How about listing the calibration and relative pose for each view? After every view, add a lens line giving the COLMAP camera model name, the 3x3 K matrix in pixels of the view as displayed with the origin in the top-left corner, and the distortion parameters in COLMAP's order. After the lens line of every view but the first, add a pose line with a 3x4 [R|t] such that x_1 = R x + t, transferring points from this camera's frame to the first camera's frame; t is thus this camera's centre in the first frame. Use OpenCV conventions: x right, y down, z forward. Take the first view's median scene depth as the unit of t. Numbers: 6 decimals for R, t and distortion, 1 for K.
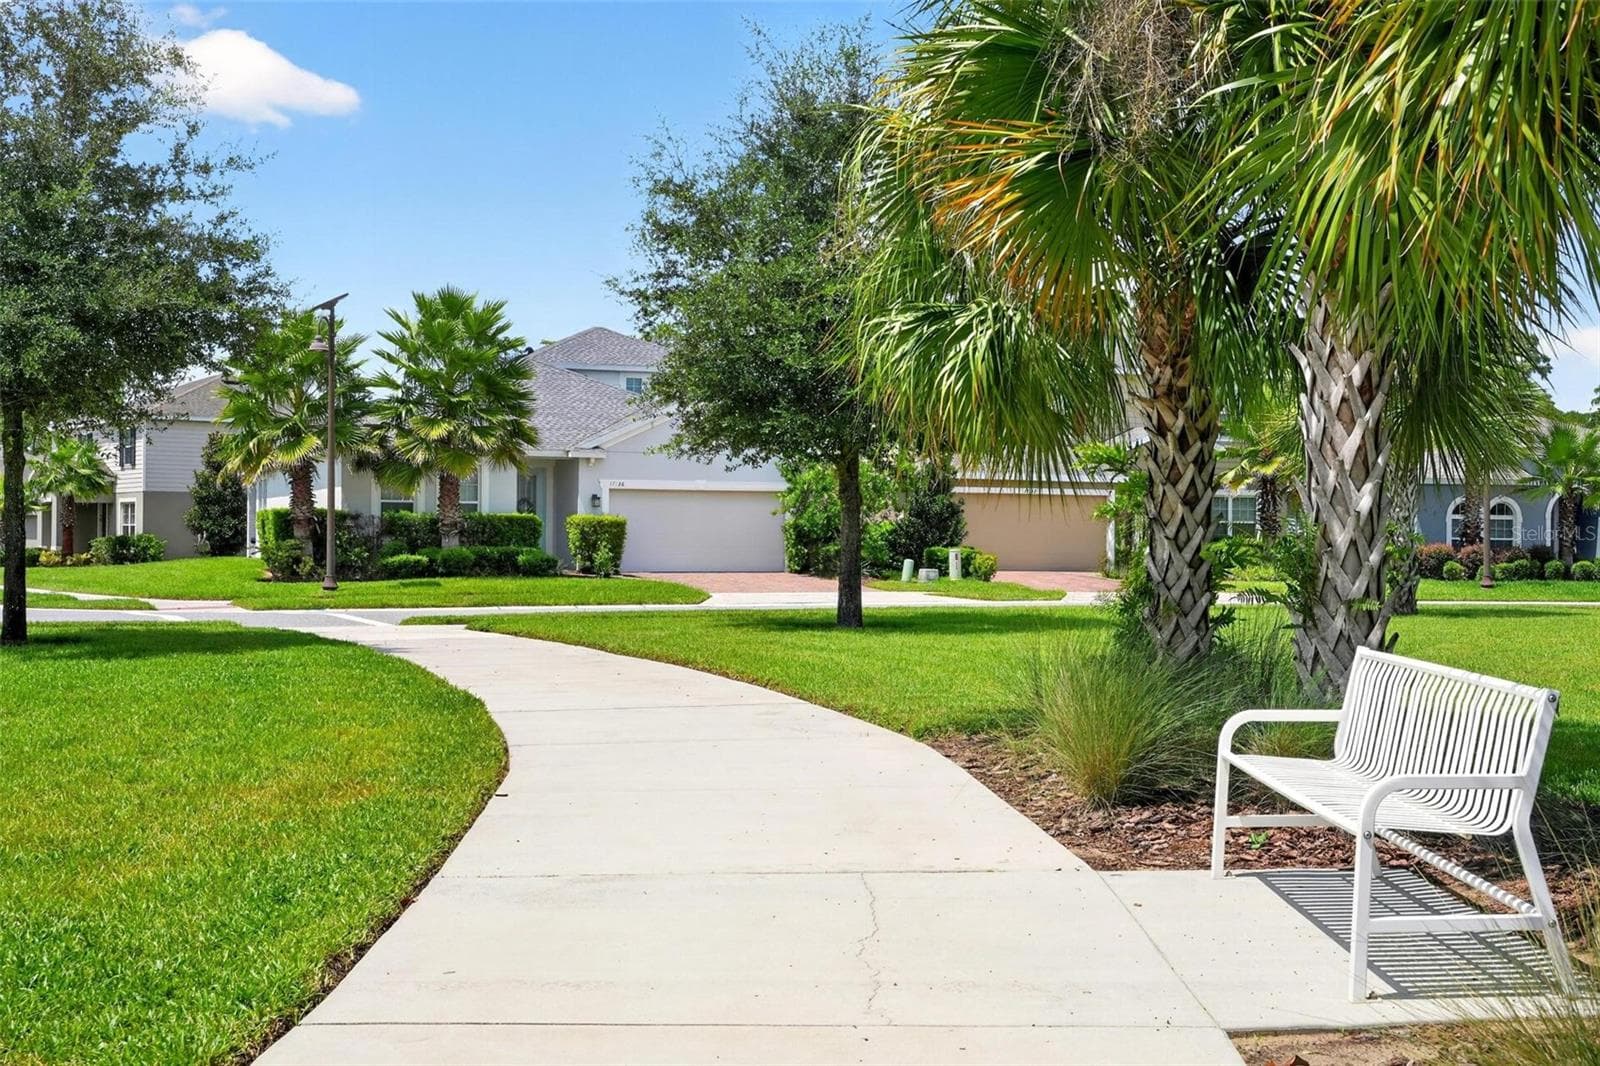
lens RADIAL K [[1903.1, 0, 800.0], [0, 1903.1, 533.0], [0, 0, 1]] dist [0.004368, -0.004191]
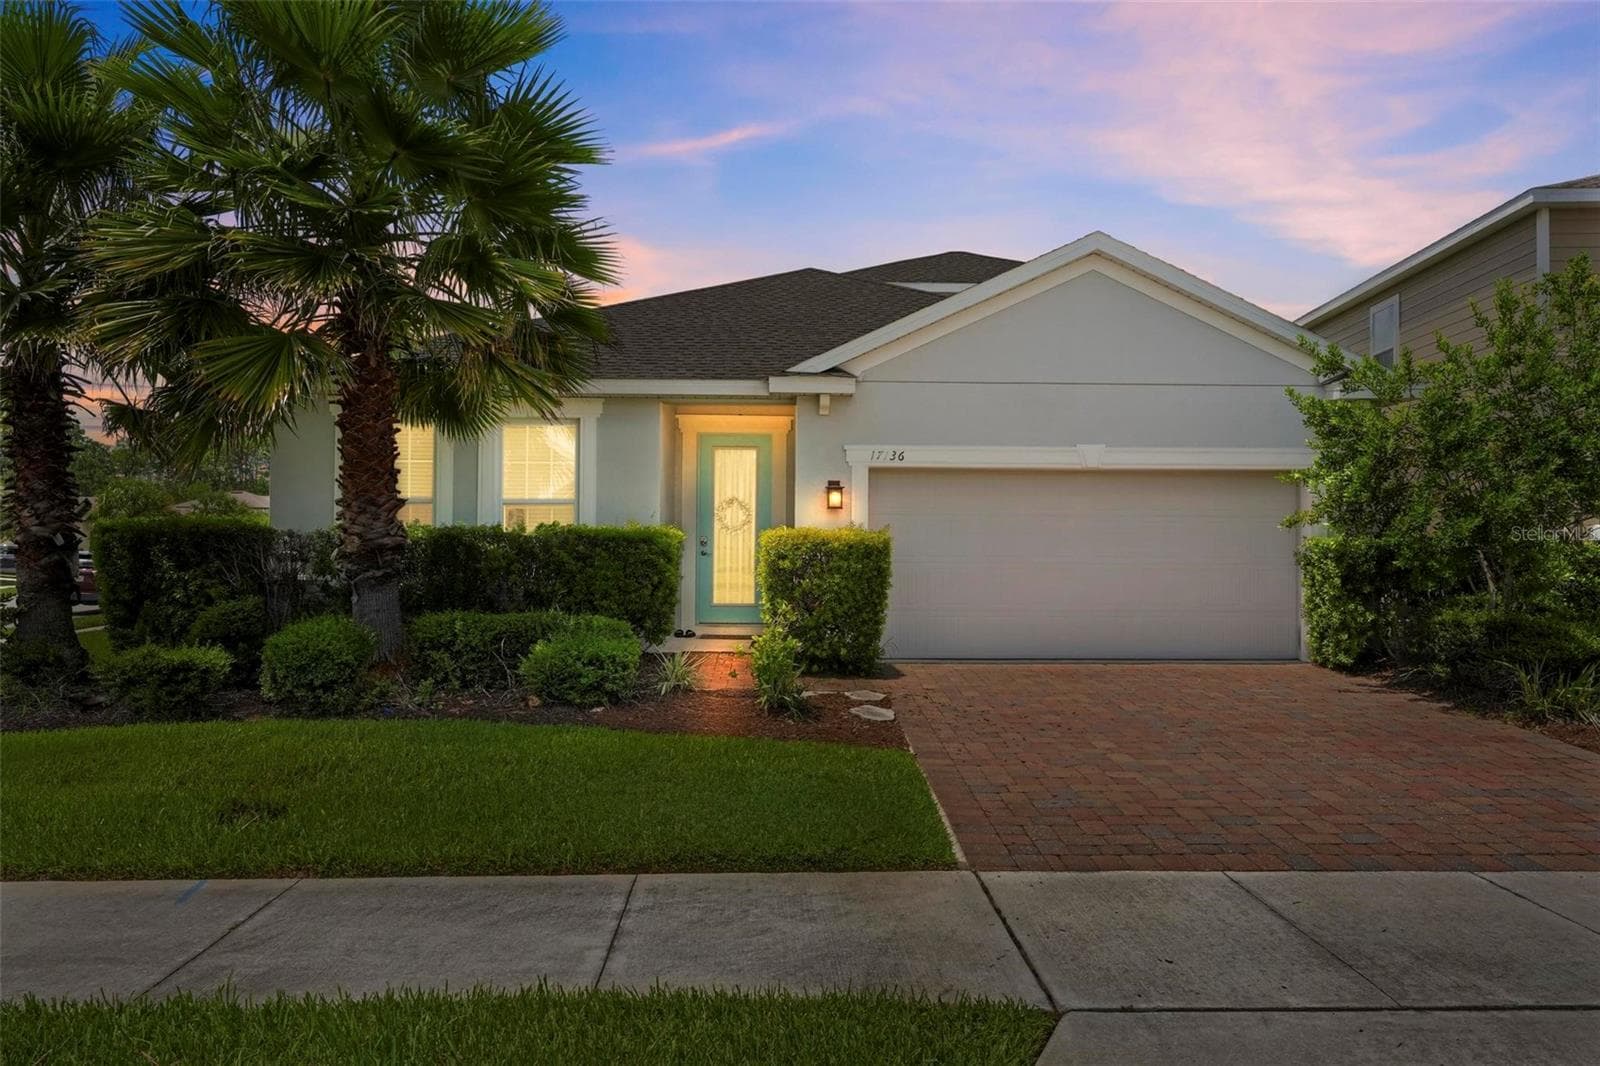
lens RADIAL K [[1062.6, 0, 800.0], [0, 1062.6, 533.0], [0, 0, 1]] dist [0.000214, 0.000791]
pose [[0.932656, -0.004934, -0.360732, -0.018808], [0.001598, 0.999953, -0.009546, -0.004079], [0.360763, 0.008326, 0.932621, 0.525777]]
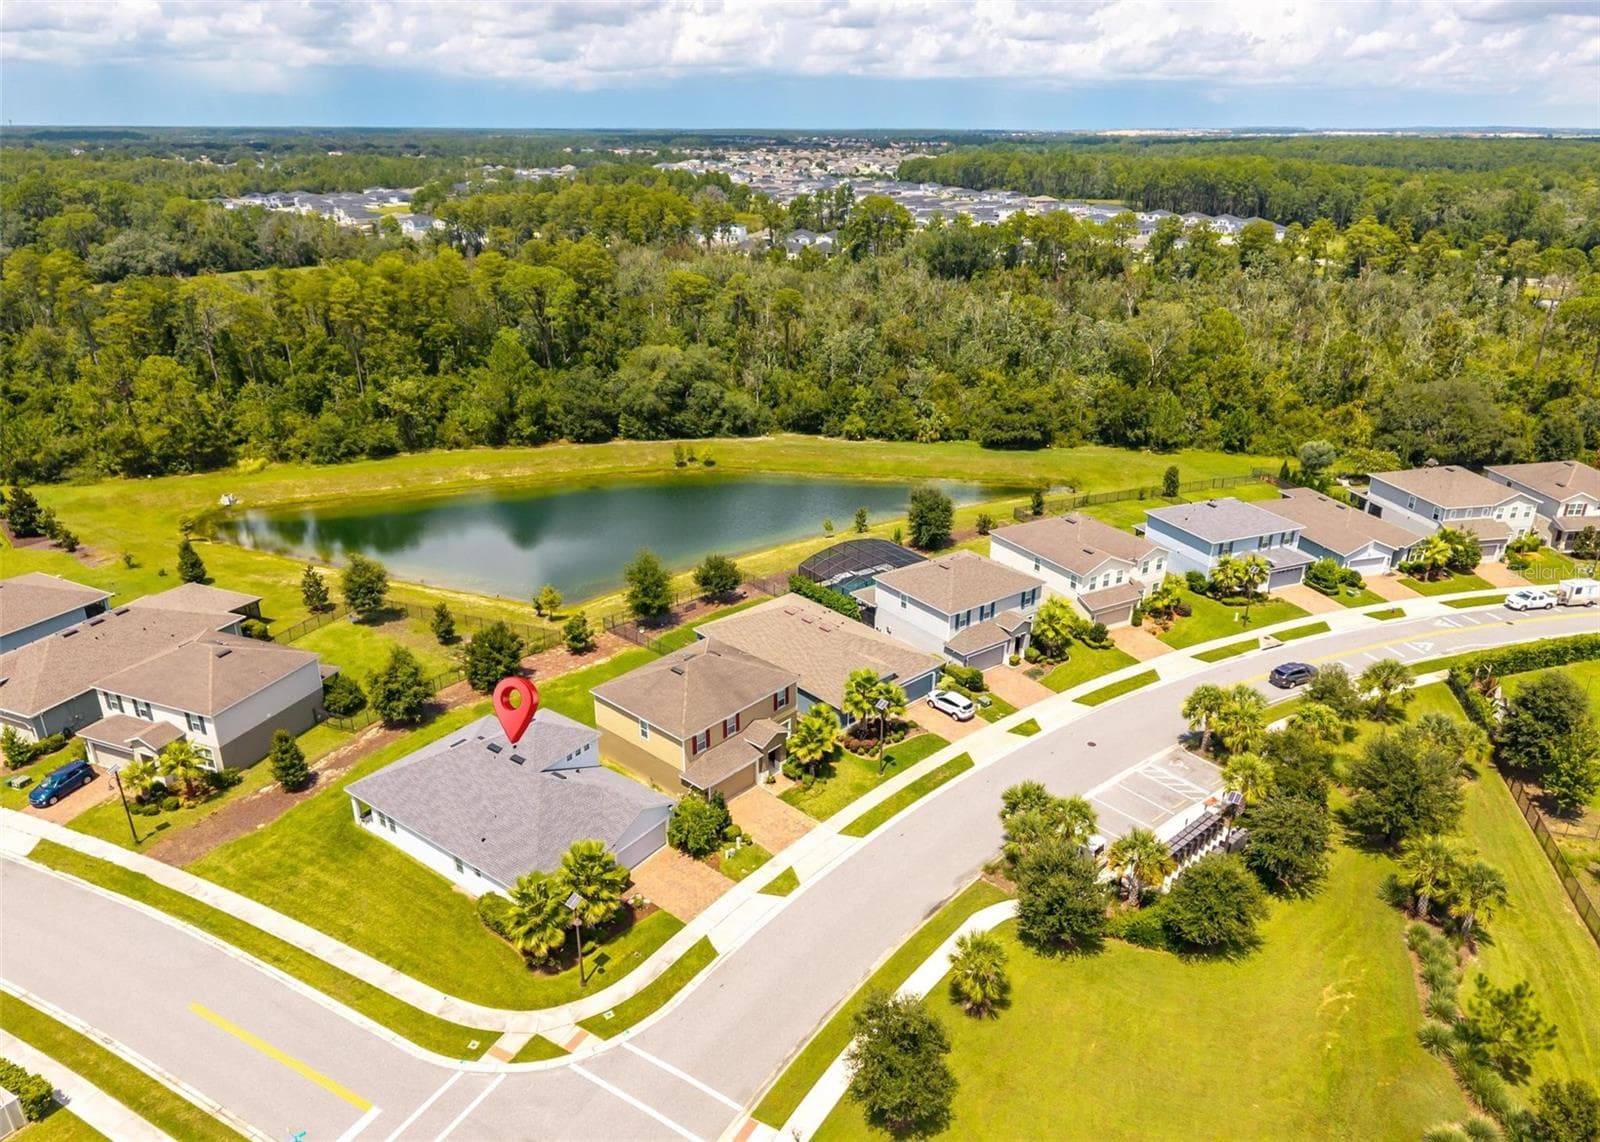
lens RADIAL K [[1063.6, 0, 794.3], [0, 1063.6, 572.6], [0, 0, 1]] dist [0.042379, -0.041212]
pose [[0.855569, -0.203051, 0.476206, -0.351261], [0.000110, 0.919940, 0.392060, -0.658205], [-0.517689, -0.335382, 0.787094, -0.110176]]
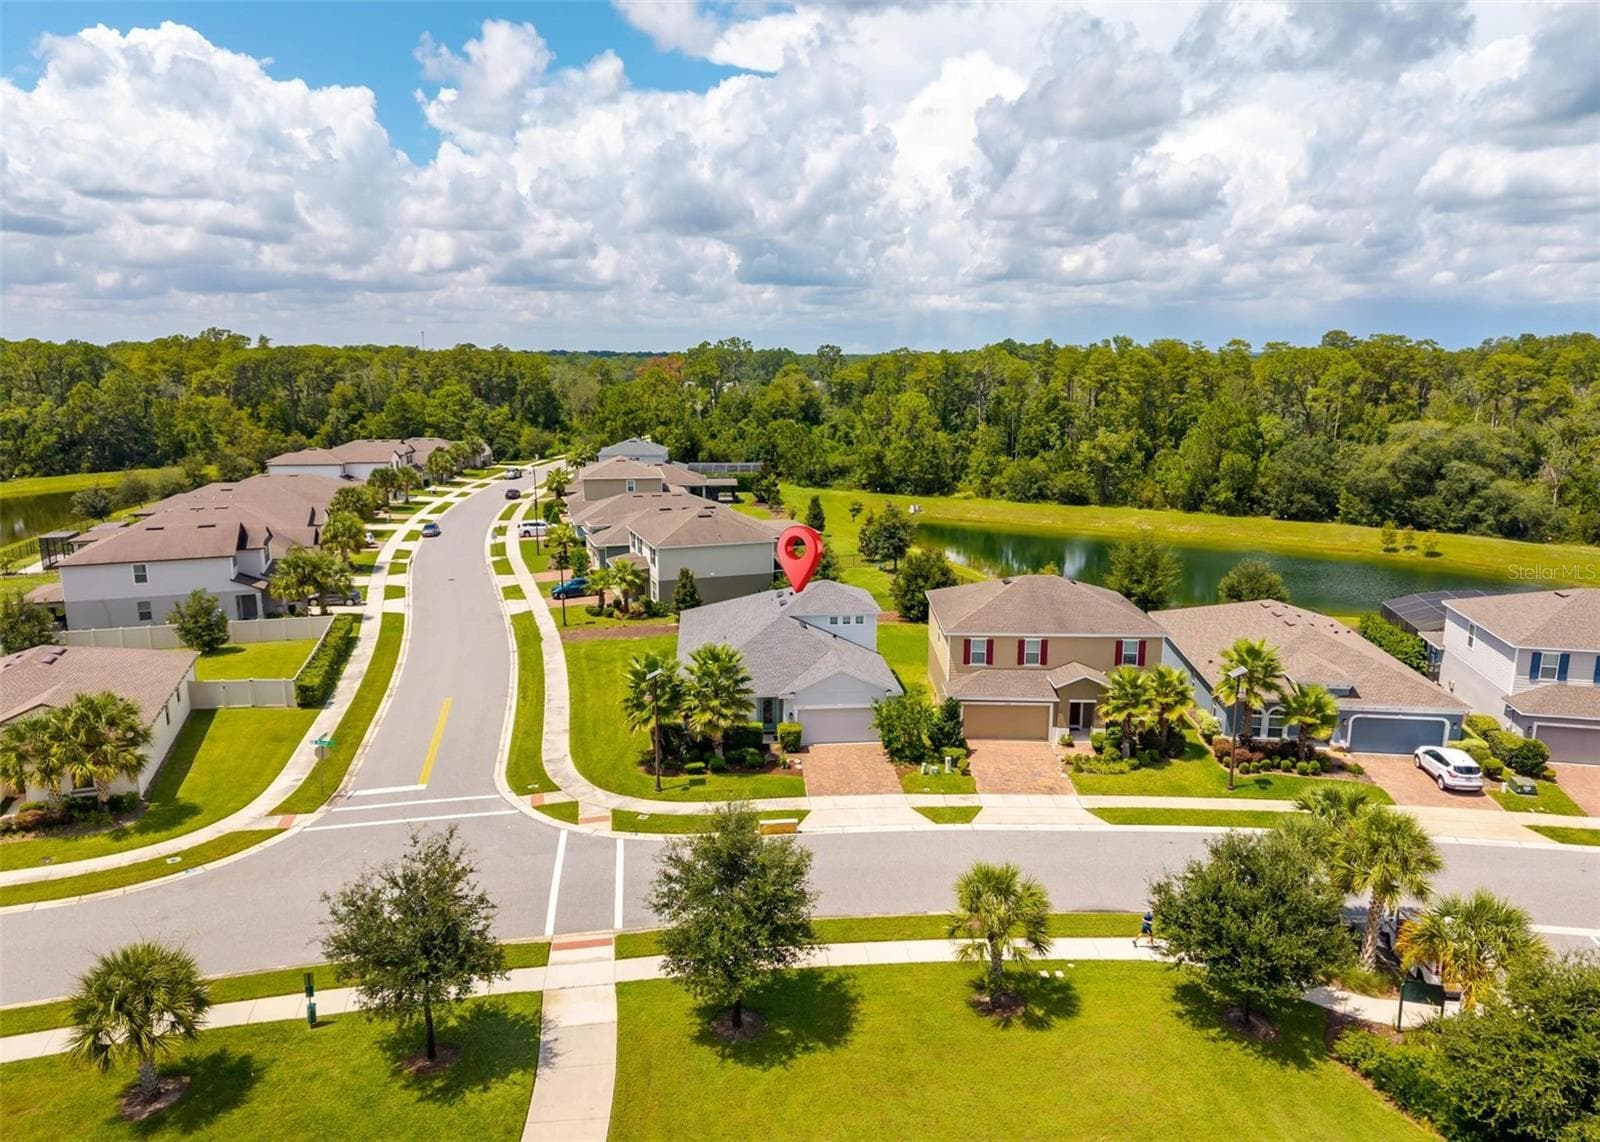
lens RADIAL K [[1062.6, 0, 806.3], [0, 1062.6, 571.1], [0, 0, 1]] dist [0.029194, -0.003539]
pose [[0.956285, 0.054504, -0.287313, 0.176579], [0.005197, 0.979156, 0.203045, -0.297924], [0.292390, -0.195662, 0.936068, -0.089441]]
